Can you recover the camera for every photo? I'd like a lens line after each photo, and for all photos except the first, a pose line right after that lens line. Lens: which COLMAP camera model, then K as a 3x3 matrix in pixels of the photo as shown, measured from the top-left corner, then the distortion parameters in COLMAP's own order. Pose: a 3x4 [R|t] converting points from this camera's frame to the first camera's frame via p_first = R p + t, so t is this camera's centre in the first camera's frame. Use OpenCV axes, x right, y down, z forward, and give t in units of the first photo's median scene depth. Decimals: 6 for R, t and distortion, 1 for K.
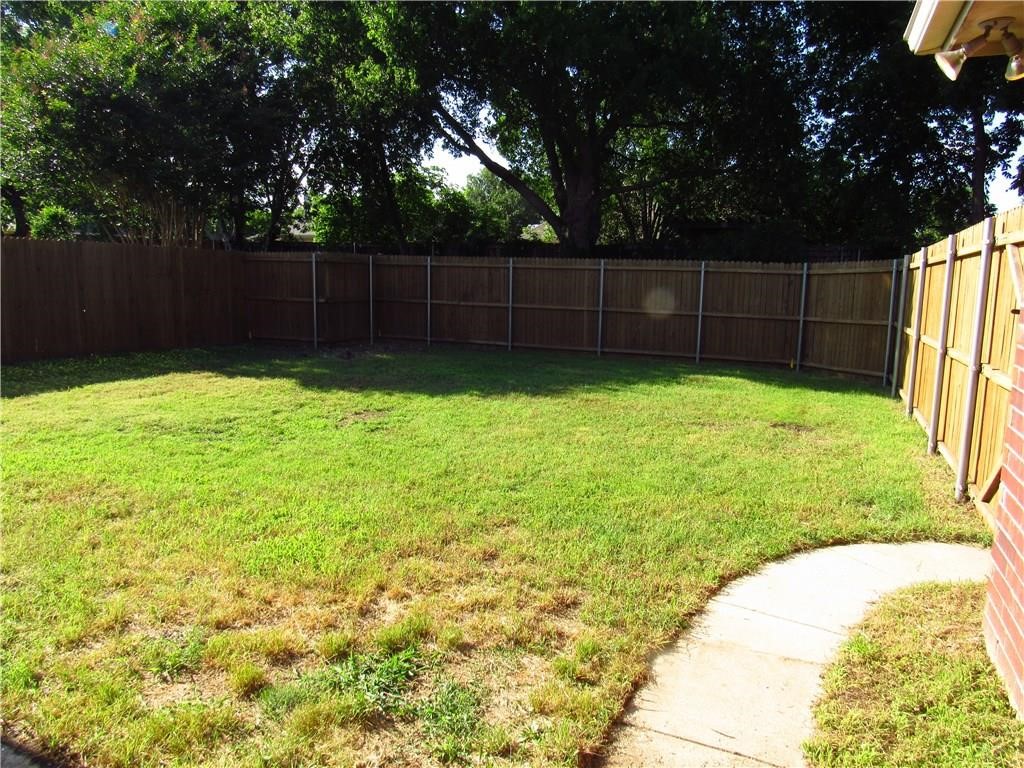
lens RADIAL K [[725.5, 0, 514.2], [0, 725.5, 388.5], [0, 0, 1]] dist [-0.018843, 0.000579]
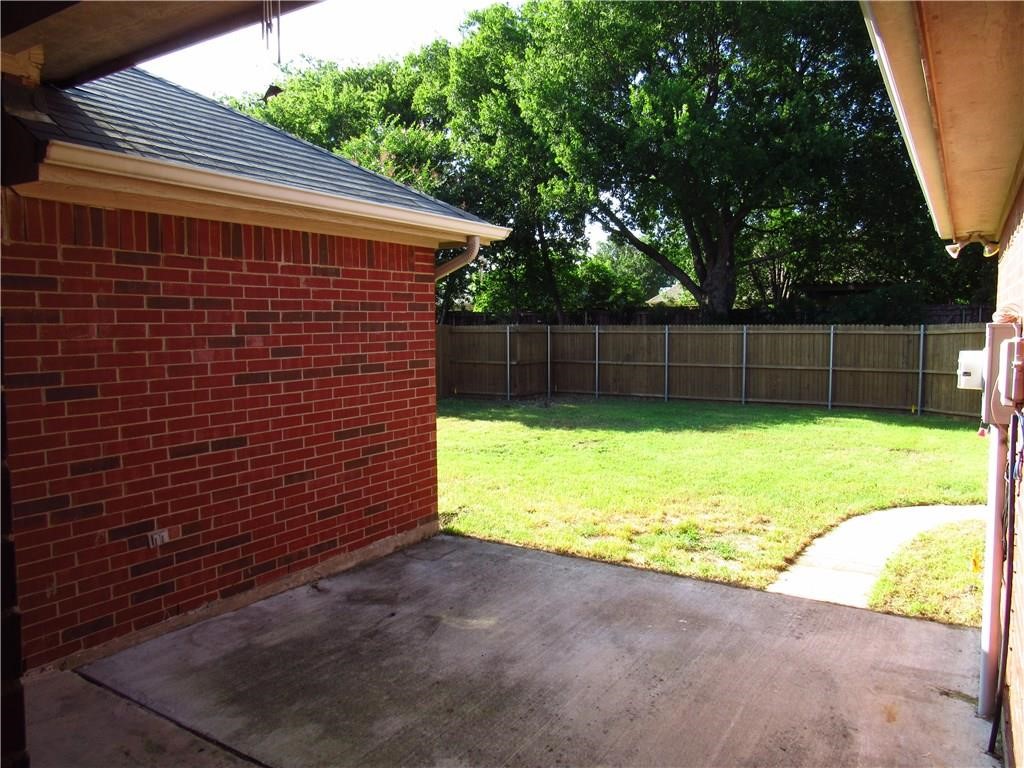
lens RADIAL K [[725.5, 0, 514.2], [0, 725.5, 388.5], [0, 0, 1]] dist [-0.018843, 0.000579]
pose [[0.986674, -0.012219, -0.162251, -0.068625], [-0.000506, 0.996941, -0.078155, 0.024062], [0.162710, 0.077195, 0.983650, -0.266433]]
